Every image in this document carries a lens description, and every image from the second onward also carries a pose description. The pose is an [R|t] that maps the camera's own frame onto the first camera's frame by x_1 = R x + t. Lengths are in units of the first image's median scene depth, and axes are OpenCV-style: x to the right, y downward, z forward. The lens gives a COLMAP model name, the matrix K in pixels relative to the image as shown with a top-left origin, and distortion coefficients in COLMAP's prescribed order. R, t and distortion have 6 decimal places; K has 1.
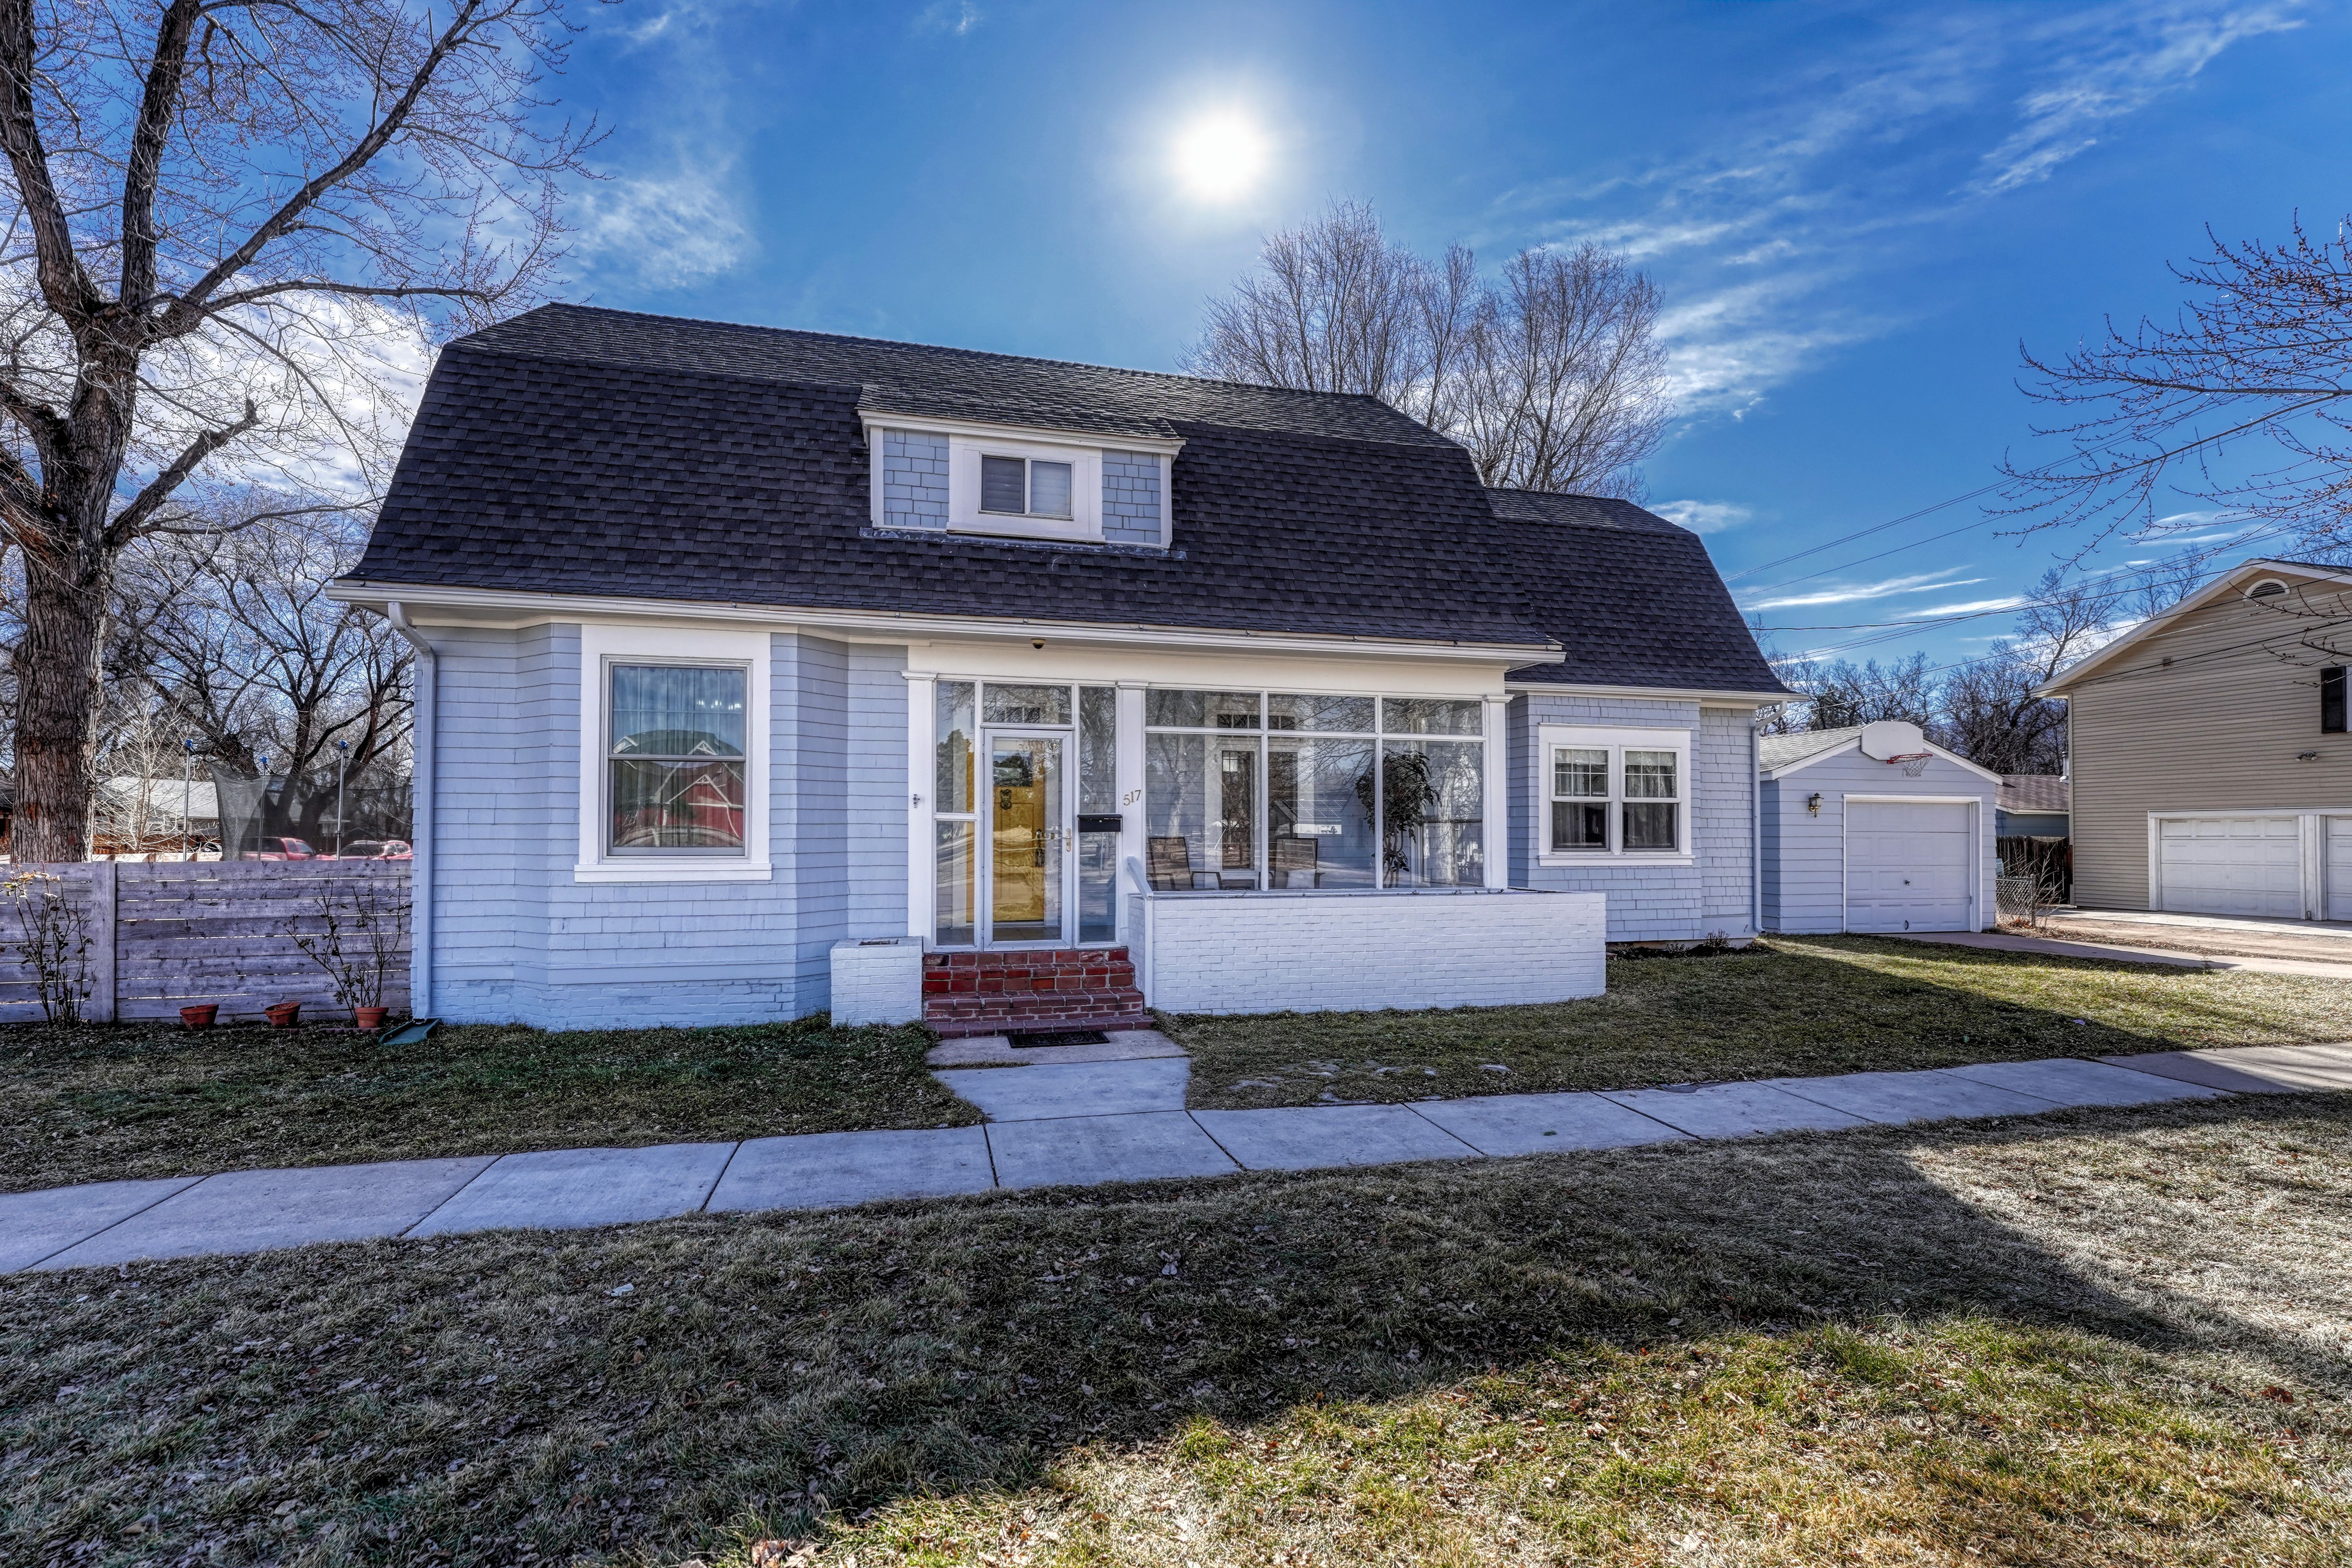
lens RADIAL K [[1023.3, 0, 1174.9], [0, 1023.3, 821.5], [0, 0, 1]] dist [-0.002155, -0.000417]
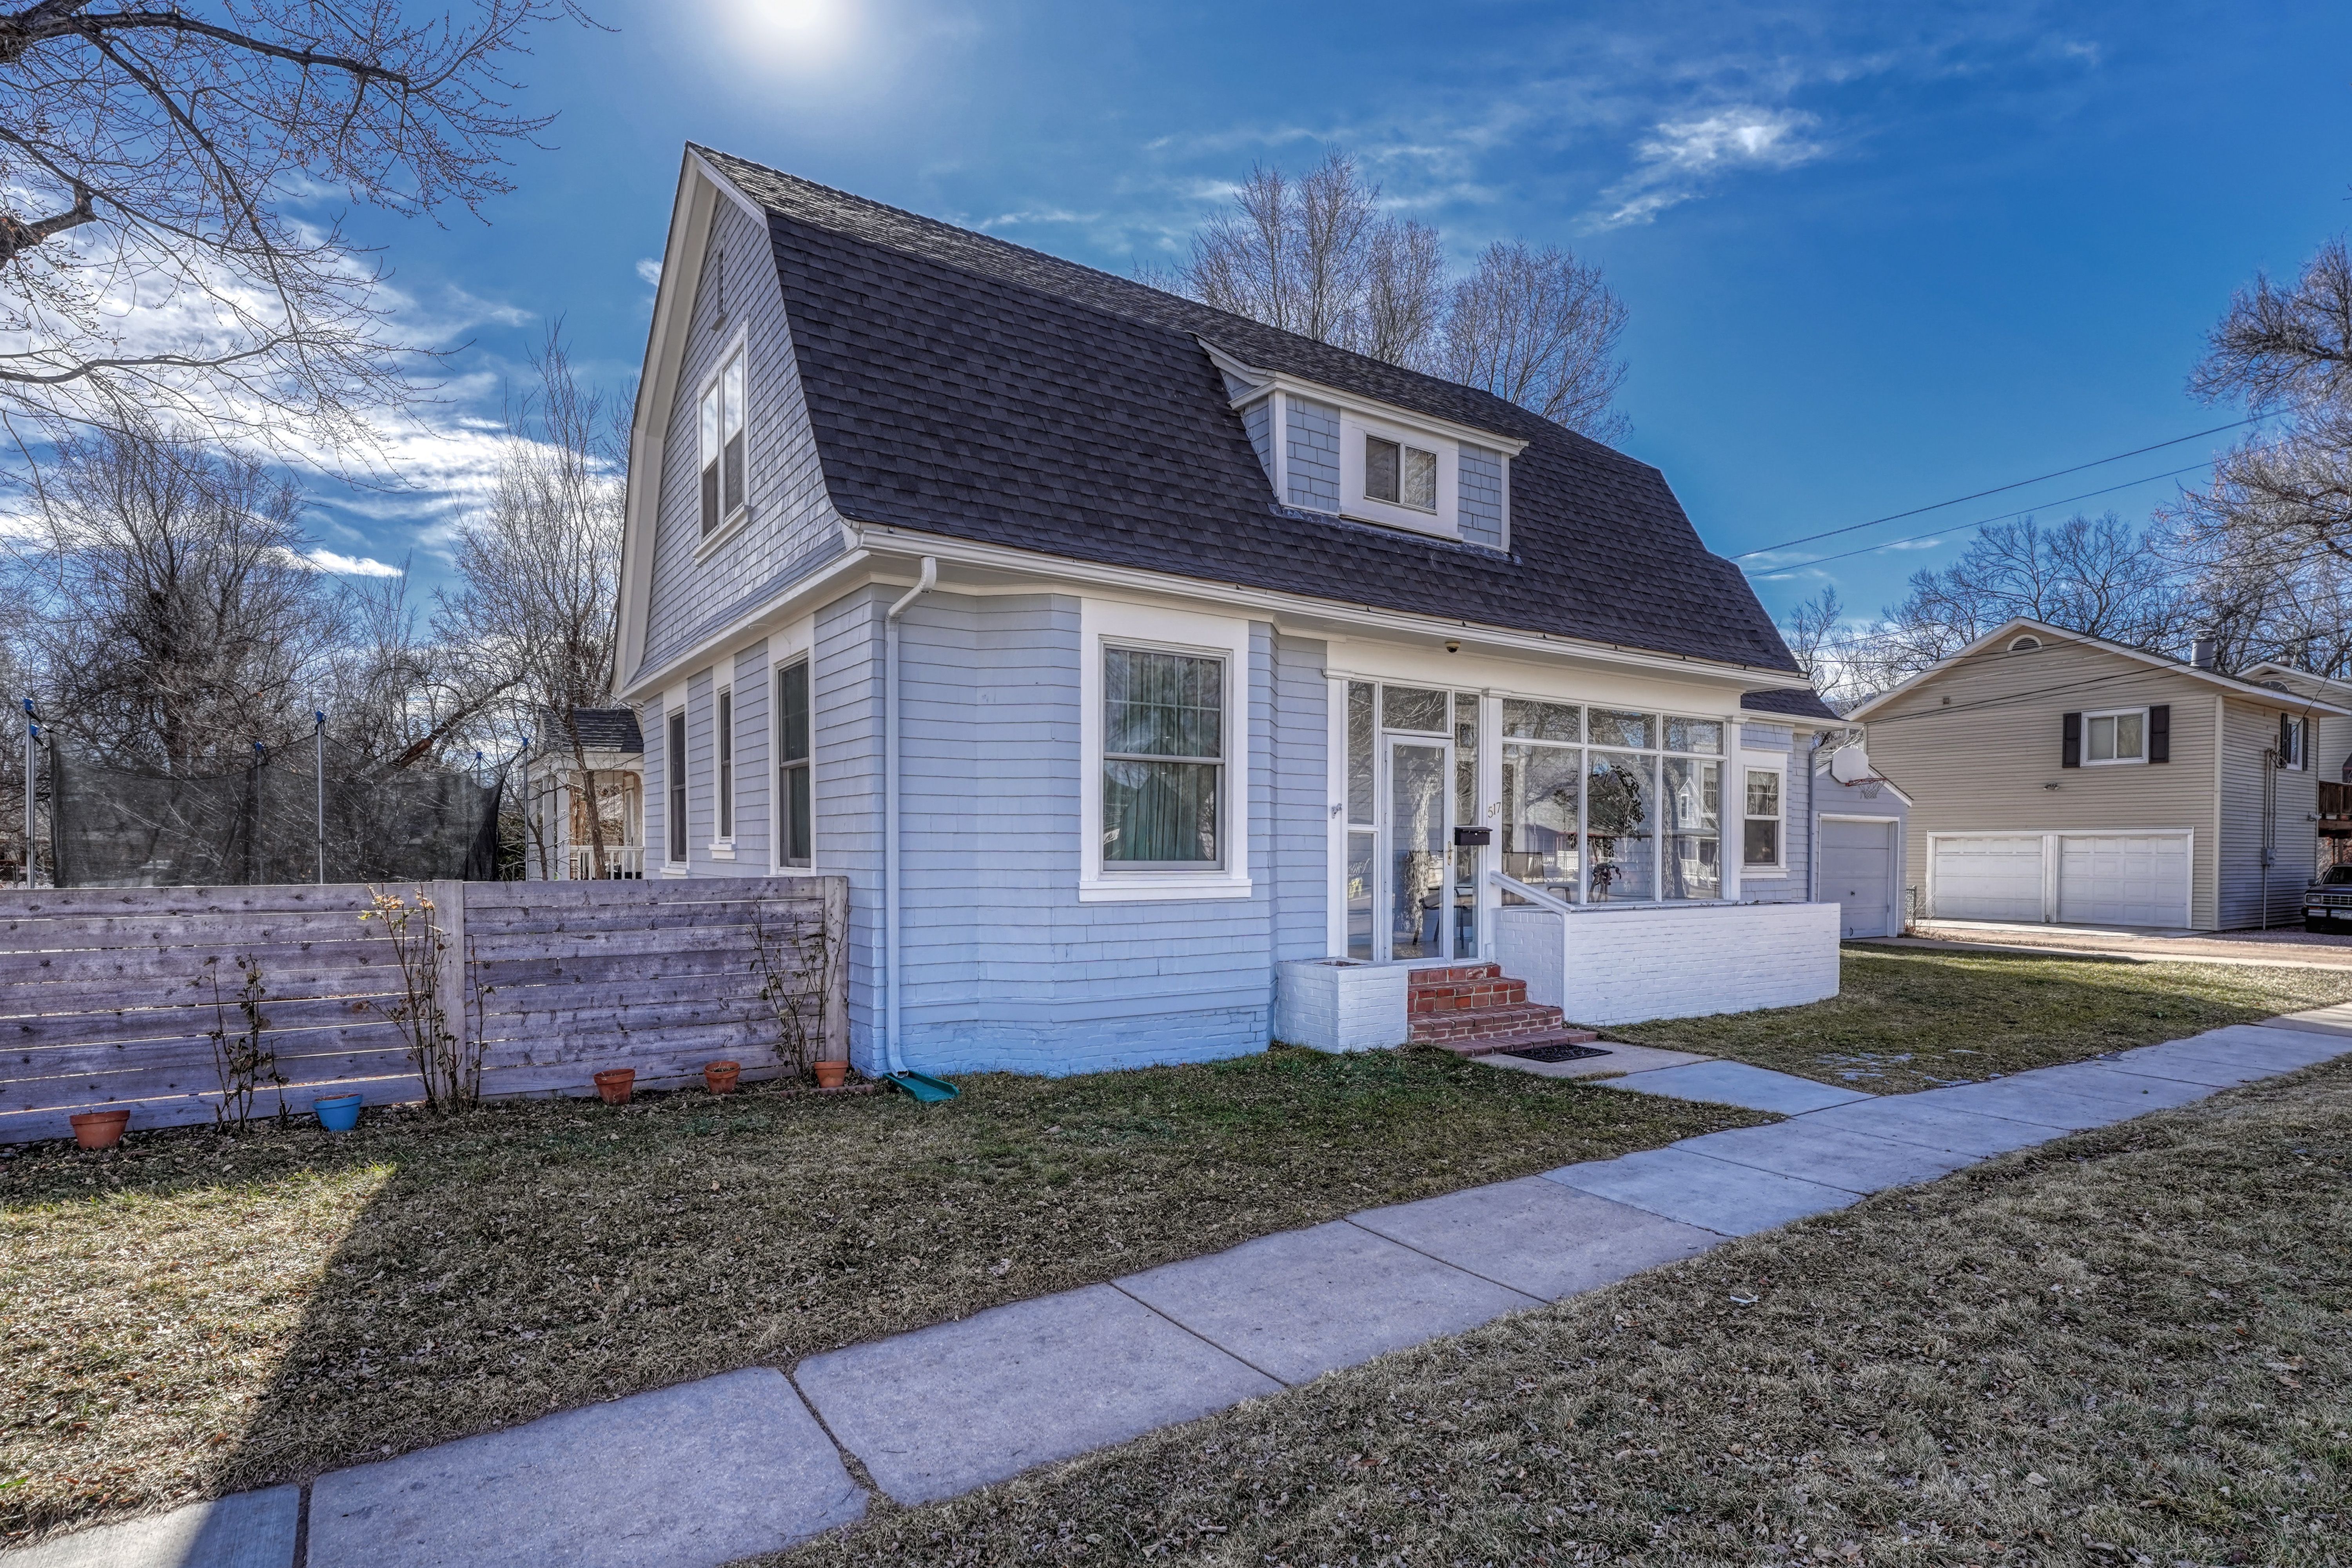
lens RADIAL K [[1209.3, 0, 1179.7], [0, 1209.3, 876.6], [0, 0, 1]] dist [0.001459, -0.000190]
pose [[0.939683, -0.004462, 0.342017, -0.729073], [-0.007920, 0.999363, 0.034799, 0.002311], [-0.341955, -0.035409, 0.939049, 0.022016]]
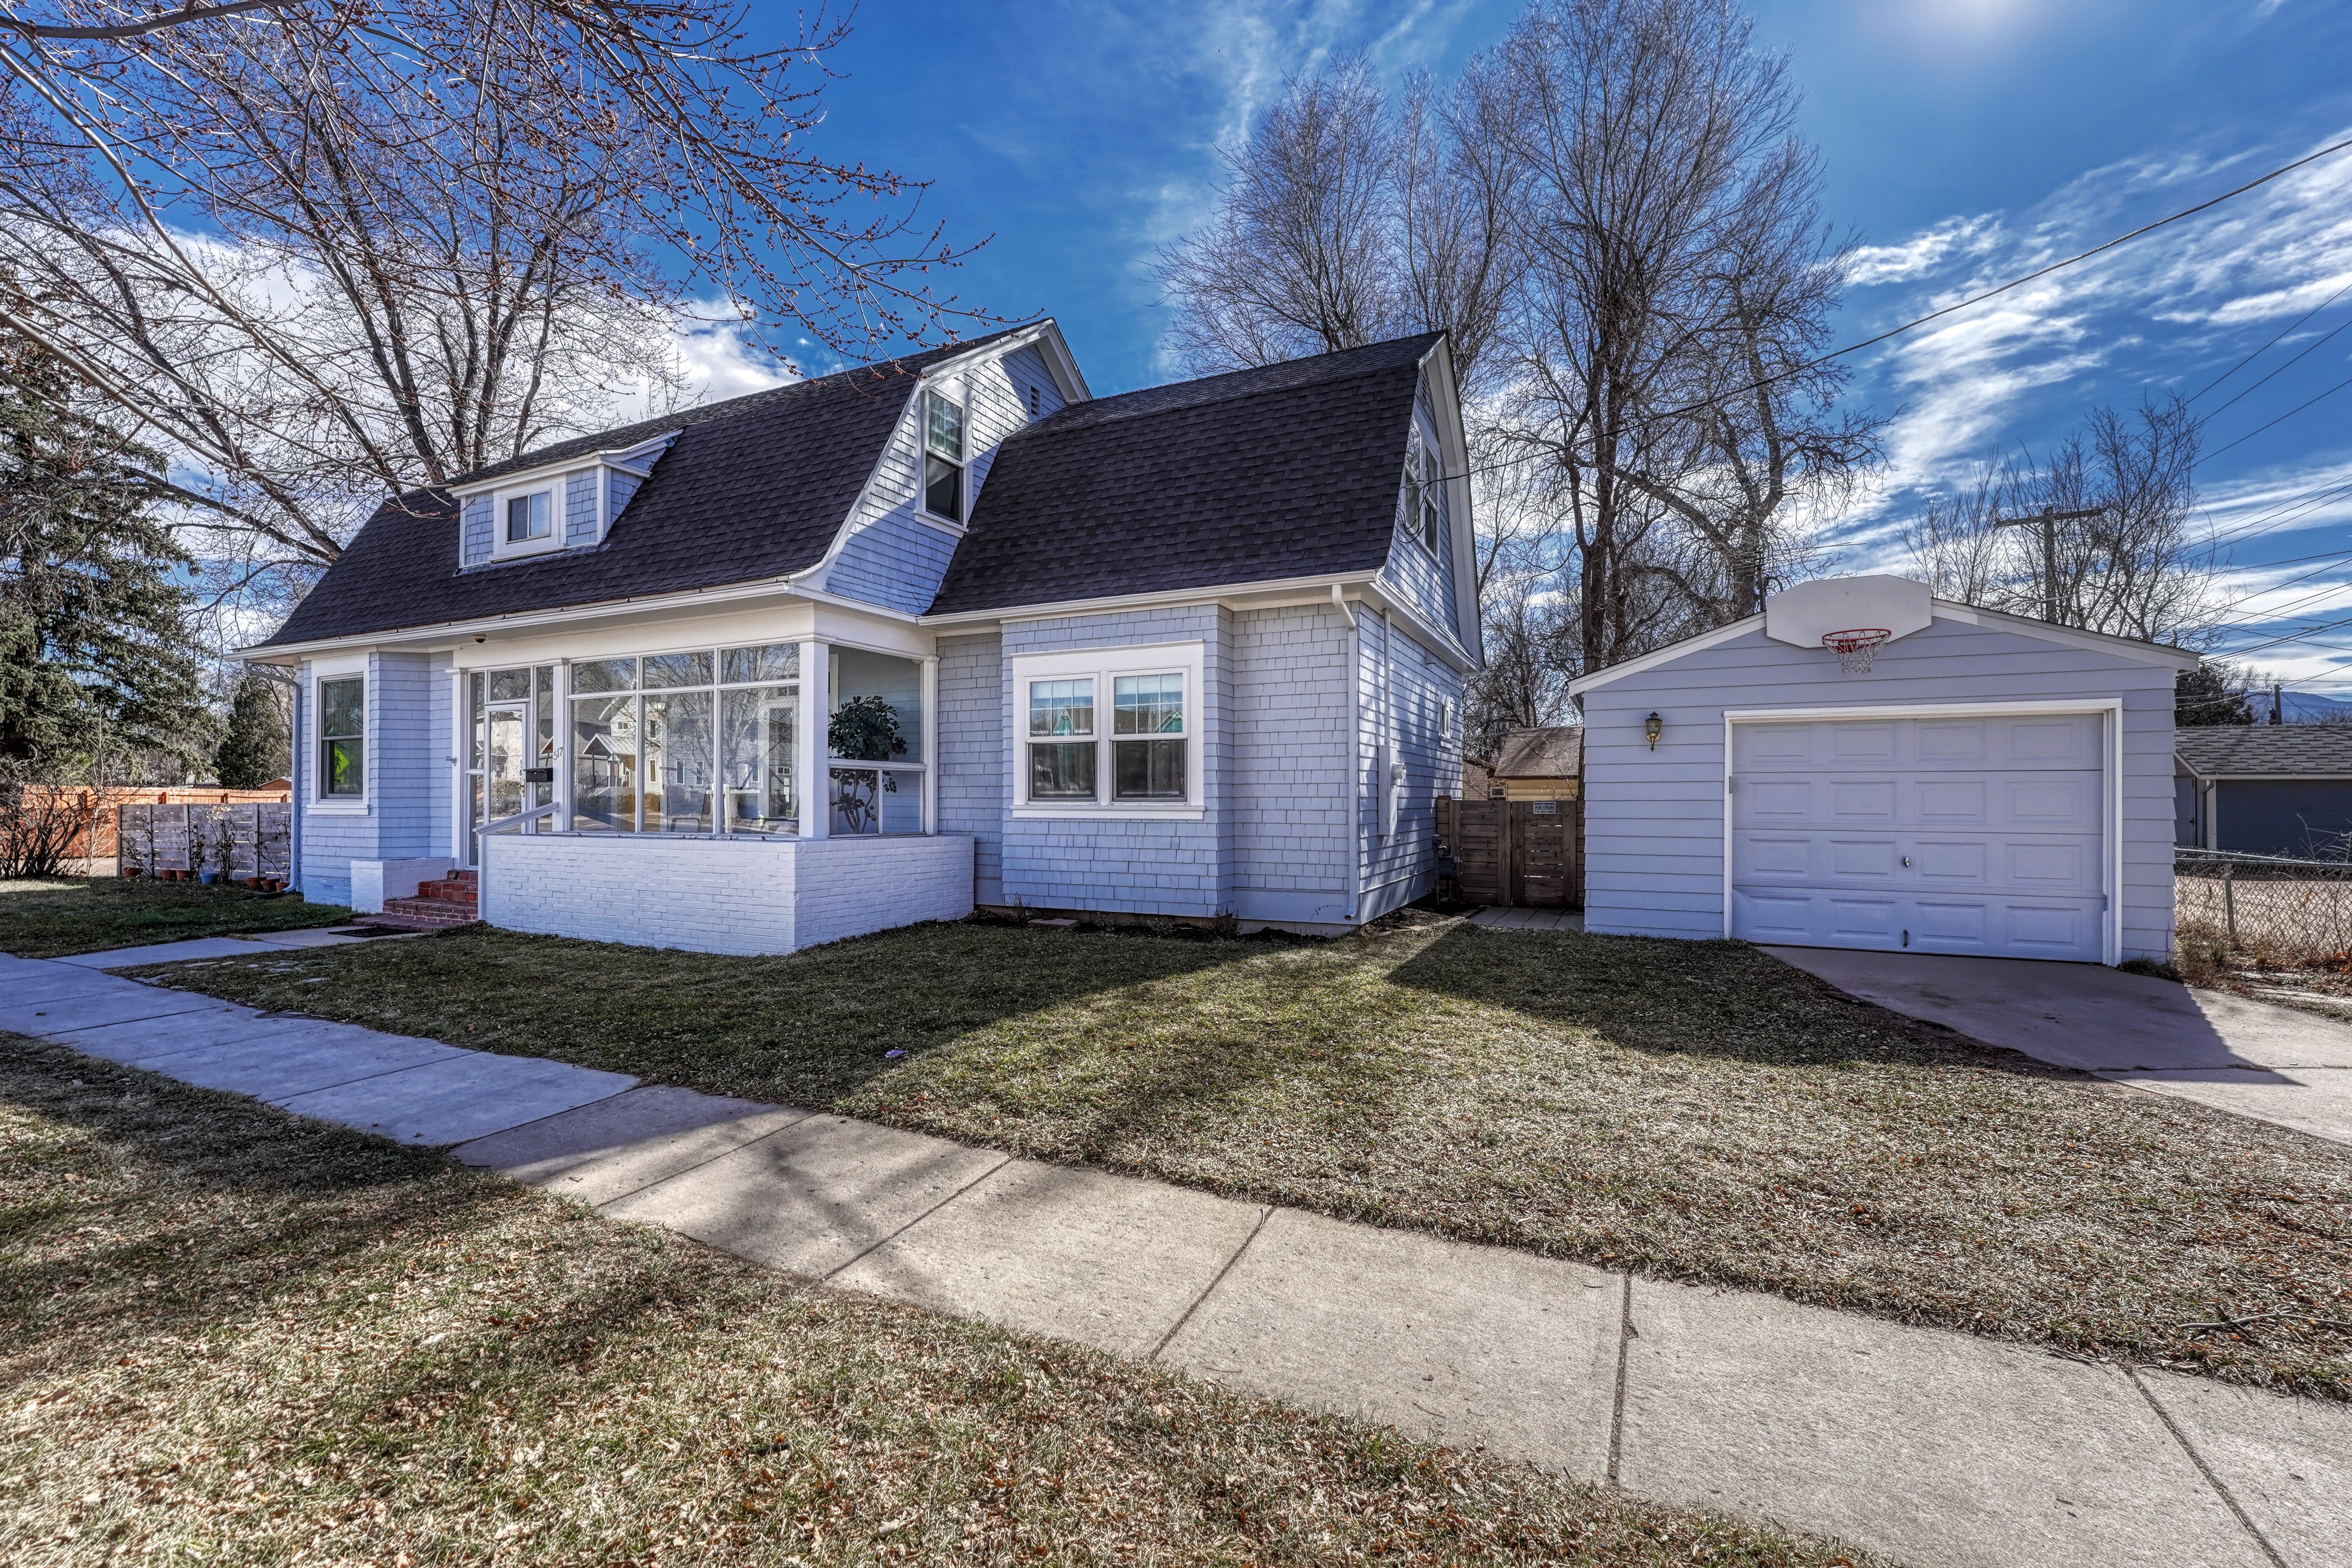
lens RADIAL K [[907.0, 0, 1176.0], [0, 907.0, 784.0], [0, 0, 1]] dist [0.000111, 0.000003]
pose [[0.769557, -0.001838, -0.638576, 1.253117], [0.010720, 0.999892, 0.010041, 0.010944], [0.638489, -0.014573, 0.769493, 0.645175]]
